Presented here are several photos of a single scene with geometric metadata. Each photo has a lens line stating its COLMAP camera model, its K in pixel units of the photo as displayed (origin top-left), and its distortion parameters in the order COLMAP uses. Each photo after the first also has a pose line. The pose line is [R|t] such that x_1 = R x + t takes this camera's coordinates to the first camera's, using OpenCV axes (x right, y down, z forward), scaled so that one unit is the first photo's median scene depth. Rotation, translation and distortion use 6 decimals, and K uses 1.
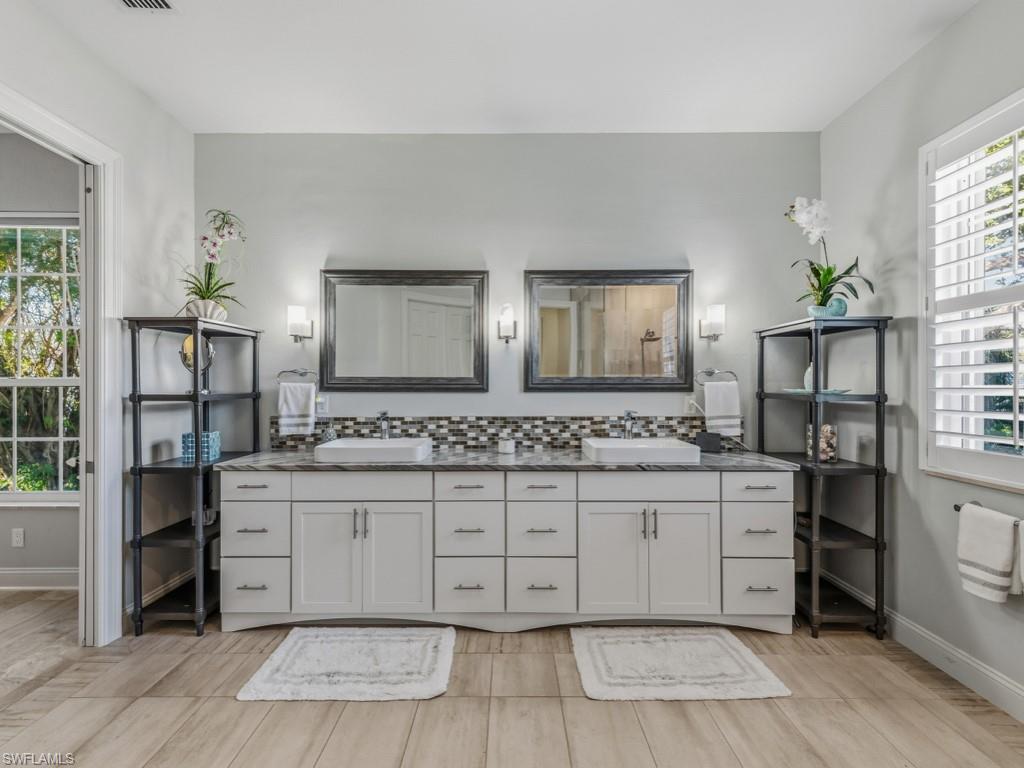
lens RADIAL K [[453.4, 0, 512.0], [0, 453.4, 384.0], [0, 0, 1]] dist [0.008785, -0.000316]
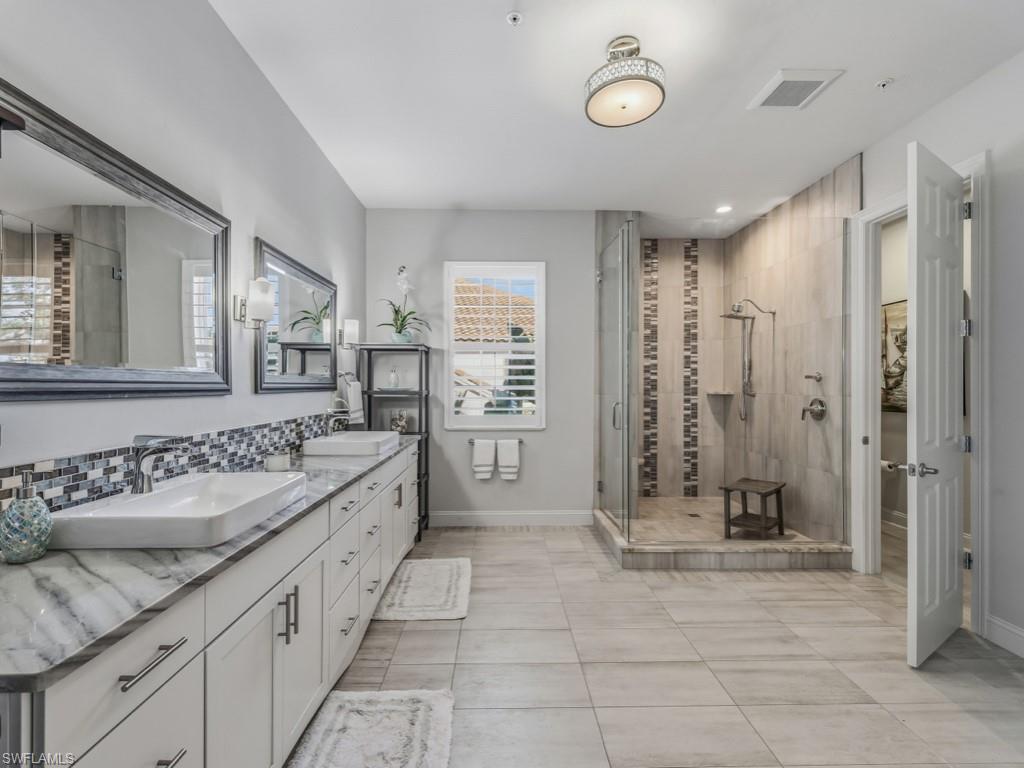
lens RADIAL K [[453.4, 0, 512.0], [0, 453.4, 384.0], [0, 0, 1]] dist [0.008785, -0.000316]
pose [[-0.022386, 0.001185, 0.999749, -0.763266], [-0.008951, 0.999959, -0.001386, -0.001308], [-0.999709, -0.008979, -0.022374, 0.580645]]
